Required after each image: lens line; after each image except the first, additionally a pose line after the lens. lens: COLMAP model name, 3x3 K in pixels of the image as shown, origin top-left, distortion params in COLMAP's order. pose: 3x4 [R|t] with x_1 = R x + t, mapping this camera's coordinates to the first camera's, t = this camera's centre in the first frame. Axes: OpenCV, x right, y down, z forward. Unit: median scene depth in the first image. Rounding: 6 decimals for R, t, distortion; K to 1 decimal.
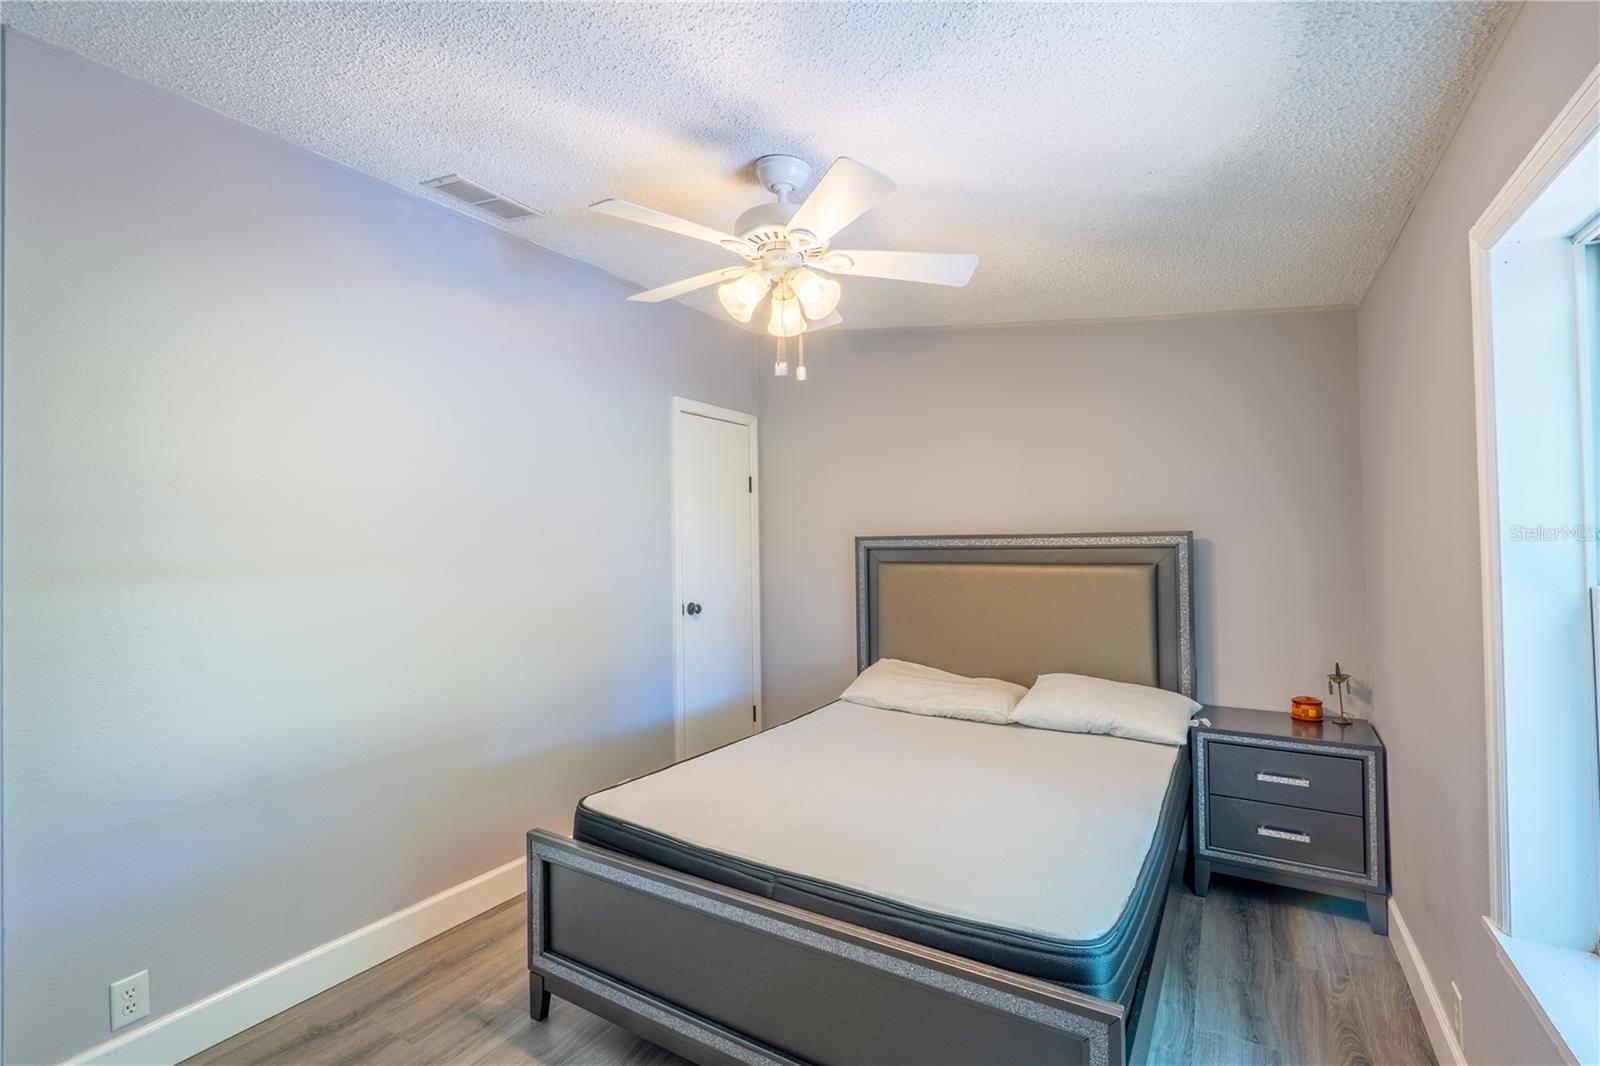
lens RADIAL K [[728.5, 0, 791.4], [0, 728.5, 525.7], [0, 0, 1]] dist [-0.009510, -0.000164]
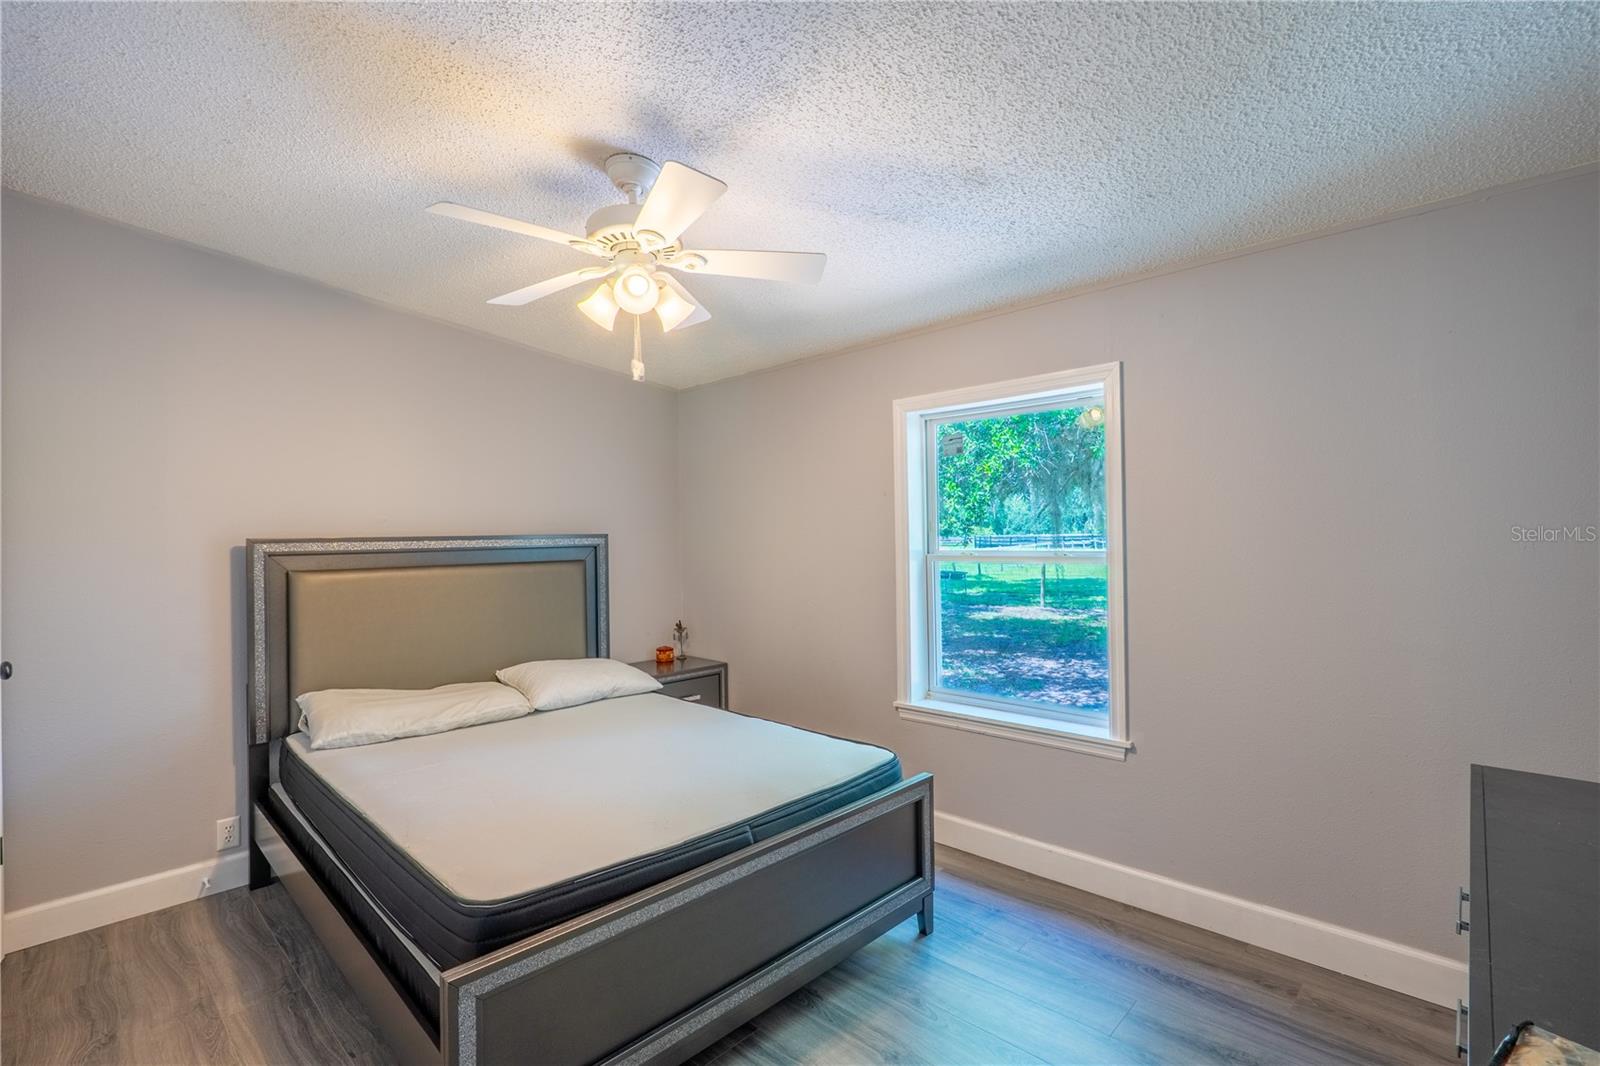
lens RADIAL K [[722.8, 0, 800.0], [0, 722.8, 533.0], [0, 0, 1]] dist [-0.017002, -0.000003]
pose [[0.215035, 0.013580, 0.976512, -0.684509], [-0.007145, 0.999898, -0.012331, 0.019852], [-0.976580, -0.004326, 0.215110, 0.411228]]
